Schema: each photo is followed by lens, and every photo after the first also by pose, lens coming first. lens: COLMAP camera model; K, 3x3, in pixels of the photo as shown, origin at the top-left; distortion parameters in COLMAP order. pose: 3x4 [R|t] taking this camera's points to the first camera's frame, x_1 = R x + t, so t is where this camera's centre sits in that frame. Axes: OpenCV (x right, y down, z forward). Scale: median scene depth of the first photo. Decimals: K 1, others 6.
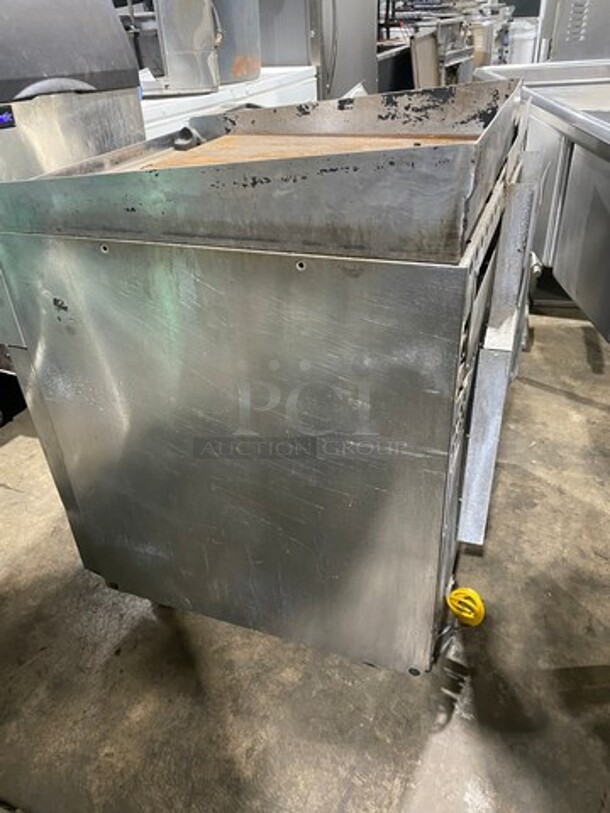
lens RADIAL K [[633.3, 0, 305.0], [0, 633.3, 406.5], [0, 0, 1]] dist [0.003583, -0.002215]
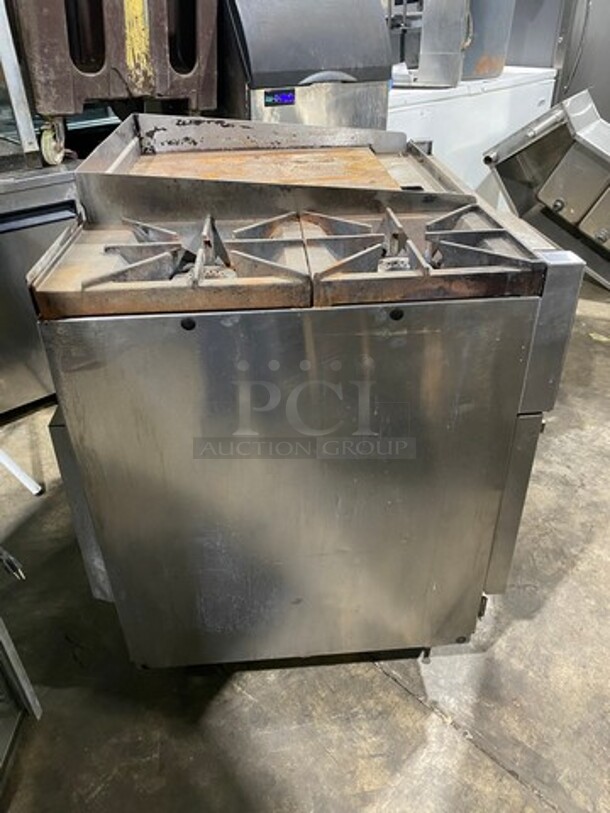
lens RADIAL K [[628.4, 0, 303.3], [0, 628.4, 397.6], [0, 0, 1]] dist [0.006281, -0.001985]
pose [[0.926482, 0.230837, -0.297230, 0.085875], [-0.225629, 0.972813, 0.052214, 0.078021], [0.301203, 0.018689, 0.953377, -0.213107]]
